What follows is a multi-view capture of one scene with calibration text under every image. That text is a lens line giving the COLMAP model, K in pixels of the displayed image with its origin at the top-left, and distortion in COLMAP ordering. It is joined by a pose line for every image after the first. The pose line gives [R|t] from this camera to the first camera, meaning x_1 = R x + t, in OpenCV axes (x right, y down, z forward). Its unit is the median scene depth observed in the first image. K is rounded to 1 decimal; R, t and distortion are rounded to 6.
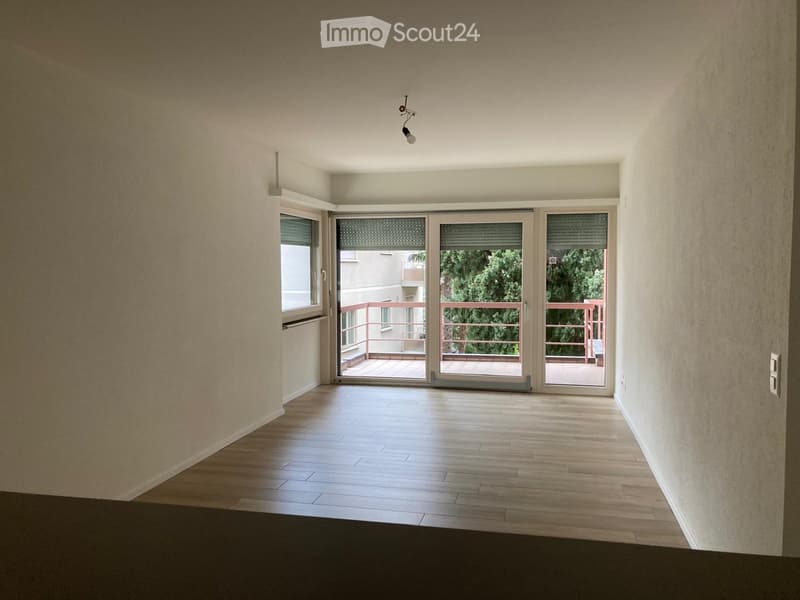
lens RADIAL K [[658.5, 0, 400.0], [0, 658.5, 300.0], [0, 0, 1]] dist [-0.003141, -0.001132]
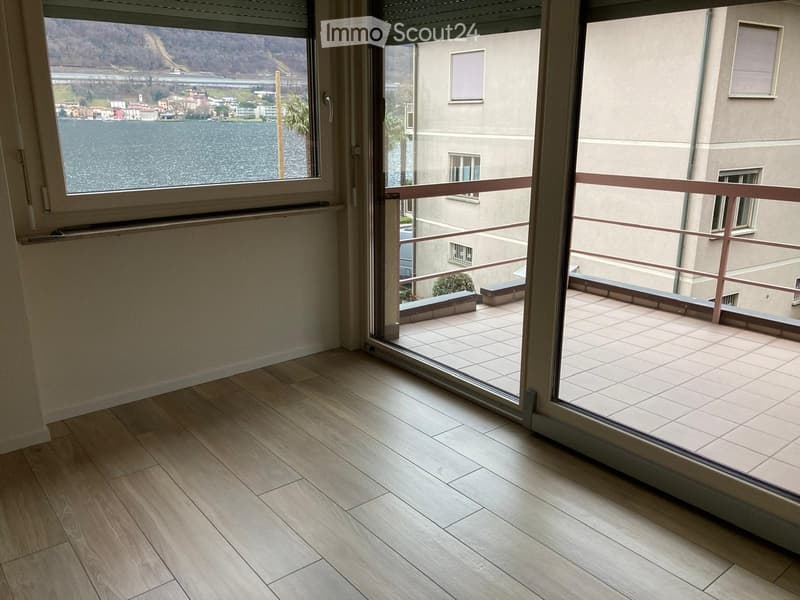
lens RADIAL K [[658.5, 0, 400.0], [0, 658.5, 300.0], [0, 0, 1]] dist [-0.003141, -0.001132]
pose [[0.795835, 0.172874, -0.580312, 0.188678], [-0.034429, 0.969747, 0.241672, -0.021953], [0.604534, -0.172351, 0.777710, 0.672577]]
